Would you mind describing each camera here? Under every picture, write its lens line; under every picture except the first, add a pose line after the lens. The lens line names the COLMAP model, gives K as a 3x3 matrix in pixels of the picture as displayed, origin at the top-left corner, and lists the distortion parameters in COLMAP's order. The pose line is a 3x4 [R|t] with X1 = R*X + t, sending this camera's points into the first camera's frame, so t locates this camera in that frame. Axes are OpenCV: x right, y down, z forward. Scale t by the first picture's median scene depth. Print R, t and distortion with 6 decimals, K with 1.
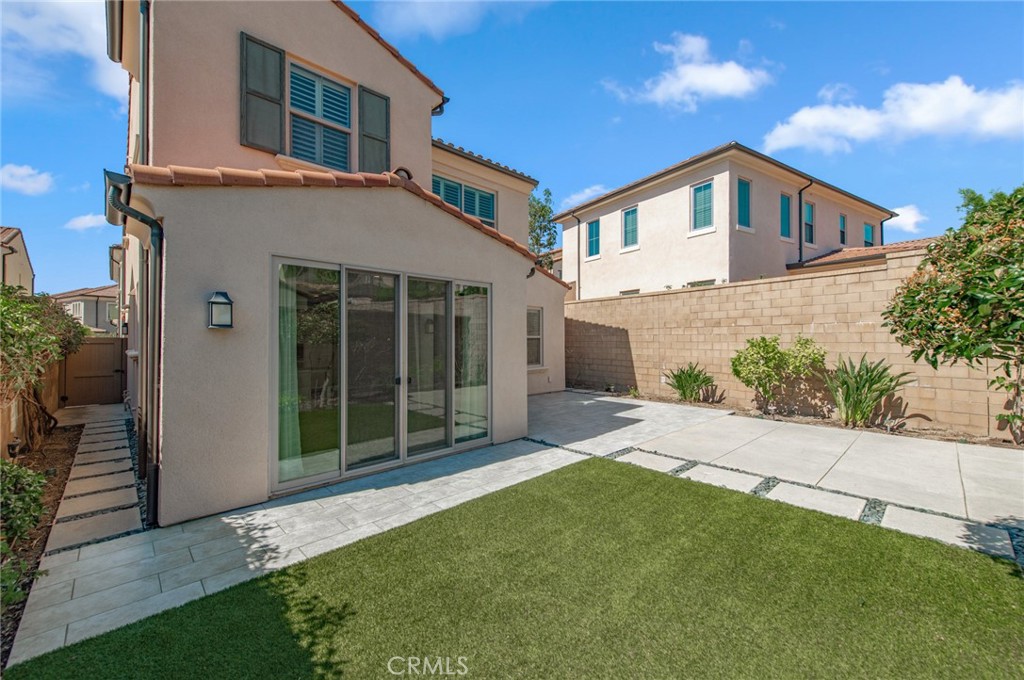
lens RADIAL K [[398.3, 0, 511.4], [0, 398.3, 338.6], [0, 0, 1]] dist [0.004475, 0.000312]
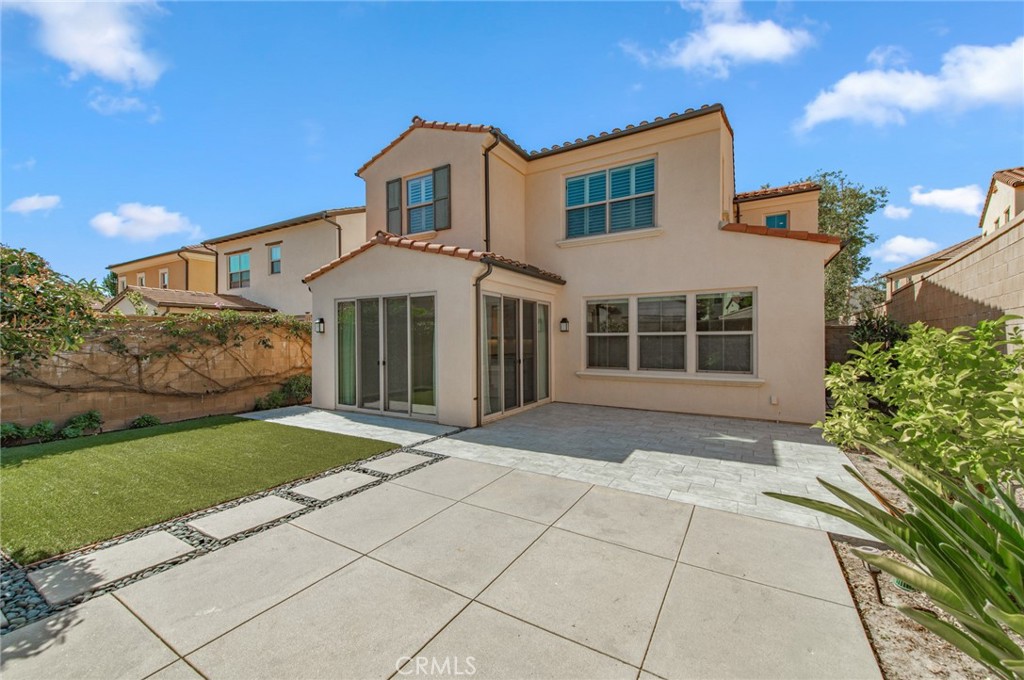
lens RADIAL K [[398.3, 0, 513.3], [0, 398.3, 340.4], [0, 0, 1]] dist [0.004475, 0.000312]
pose [[0.291727, 0.004005, -0.956493, 1.782676], [0.007646, 0.999950, 0.006519, 0.008974], [0.956471, -0.009215, 0.291682, 1.306947]]
